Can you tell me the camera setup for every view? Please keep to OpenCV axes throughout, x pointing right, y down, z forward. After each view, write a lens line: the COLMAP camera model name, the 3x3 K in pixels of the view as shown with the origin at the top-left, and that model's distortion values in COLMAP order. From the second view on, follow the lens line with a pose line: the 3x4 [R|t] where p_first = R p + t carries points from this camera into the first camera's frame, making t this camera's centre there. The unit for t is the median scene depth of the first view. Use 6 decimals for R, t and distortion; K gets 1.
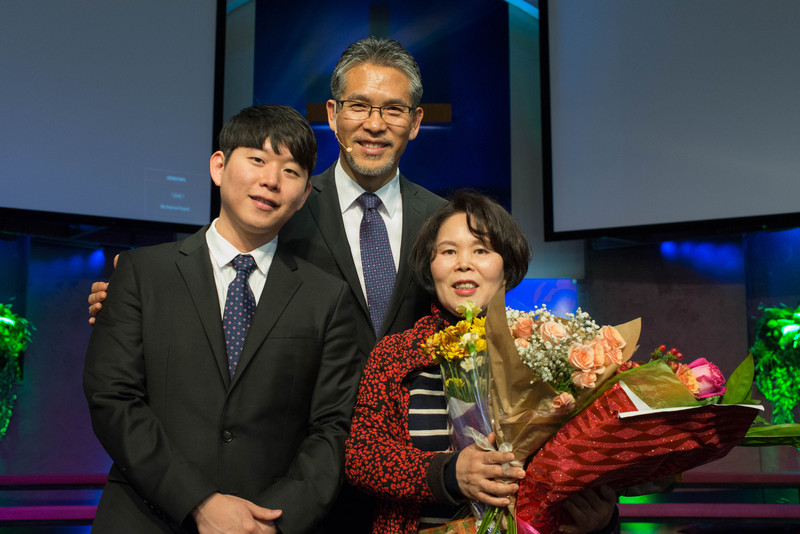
lens RADIAL K [[1140.2, 0, 400.0], [0, 1140.2, 267.0], [0, 0, 1]] dist [-0.005451, 0.086215]
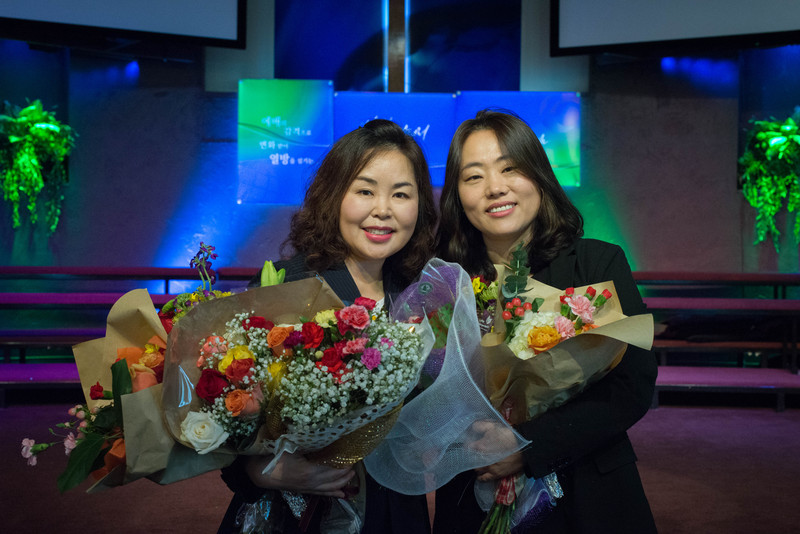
lens RADIAL K [[1140.2, 0, 400.0], [0, 1140.2, 267.0], [0, 0, 1]] dist [-0.005451, 0.086215]
pose [[0.999786, 0.010328, -0.017911, 0.007364], [-0.007202, 0.986013, 0.166515, -0.004977], [0.019381, -0.166350, 0.985876, -0.085079]]
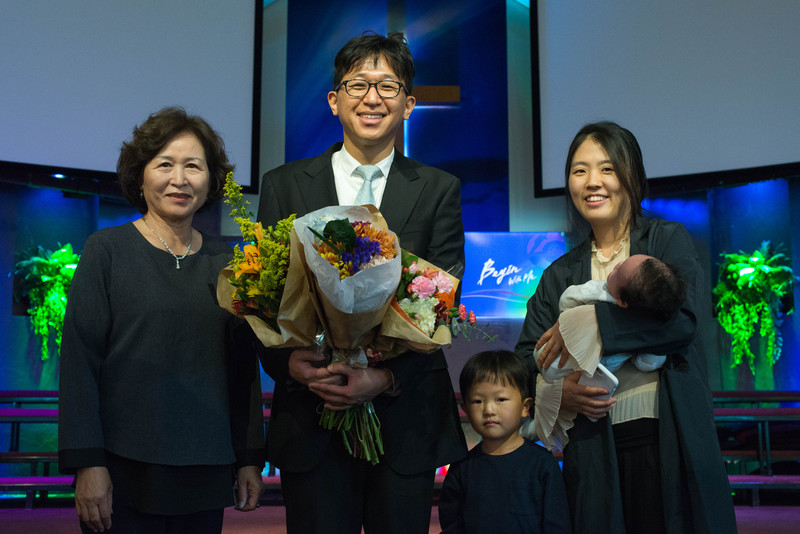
lens RADIAL K [[1140.2, 0, 400.0], [0, 1140.2, 267.0], [0, 0, 1]] dist [-0.005451, 0.086215]
pose [[0.999719, -0.005314, -0.023121, 0.014234], [0.005315, 0.999986, 0.000003, 0.047377], [0.023121, -0.000126, 0.999733, -0.174793]]
